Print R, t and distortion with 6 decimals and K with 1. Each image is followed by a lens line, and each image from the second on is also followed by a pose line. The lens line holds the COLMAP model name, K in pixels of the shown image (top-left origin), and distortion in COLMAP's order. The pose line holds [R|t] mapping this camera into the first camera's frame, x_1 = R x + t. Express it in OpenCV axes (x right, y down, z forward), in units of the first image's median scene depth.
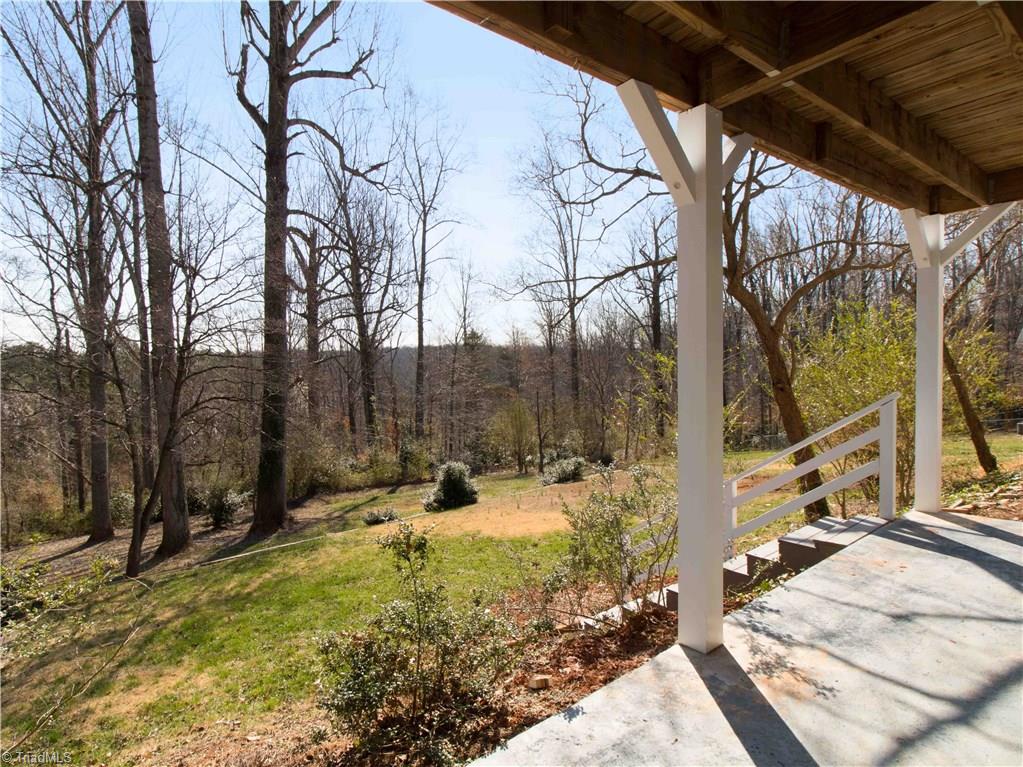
lens RADIAL K [[522.2, 0, 492.4], [0, 522.2, 385.0], [0, 0, 1]] dist [0.003987, 0.000235]
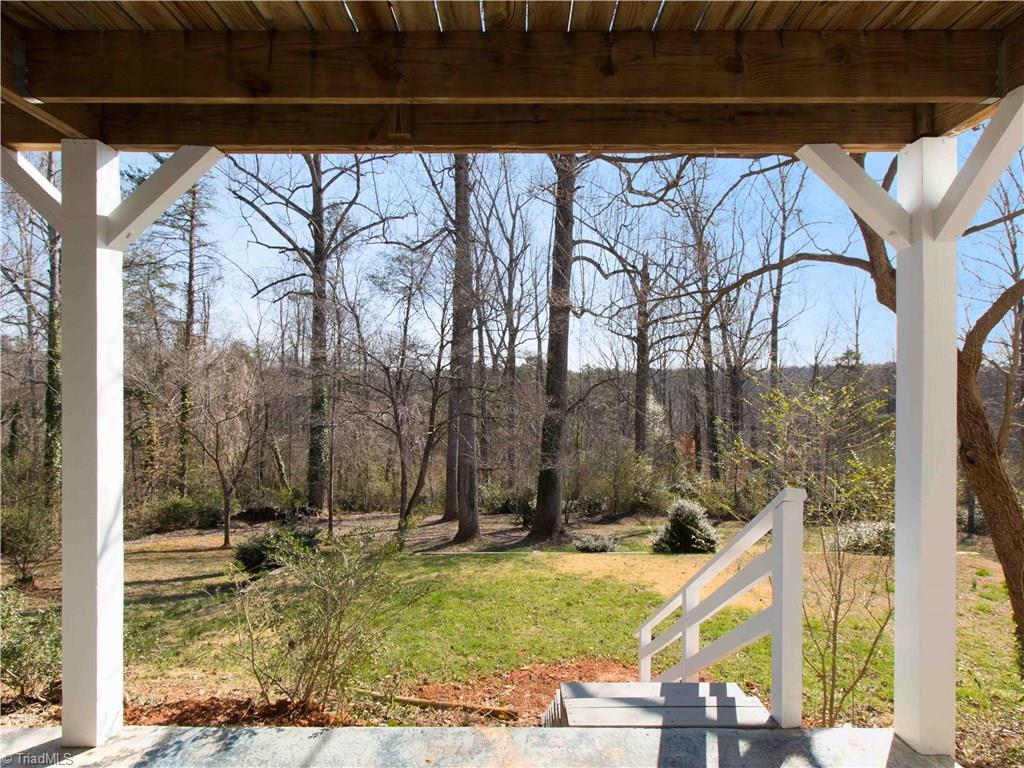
lens RADIAL K [[522.7, 0, 492.9], [0, 522.7, 385.5], [0, 0, 1]] dist [0.003987, 0.000235]
pose [[0.809477, 0.028735, -0.586448, 0.171729], [-0.050491, 0.998509, -0.020767, -0.013645], [0.584976, 0.046421, 0.809721, 0.076869]]
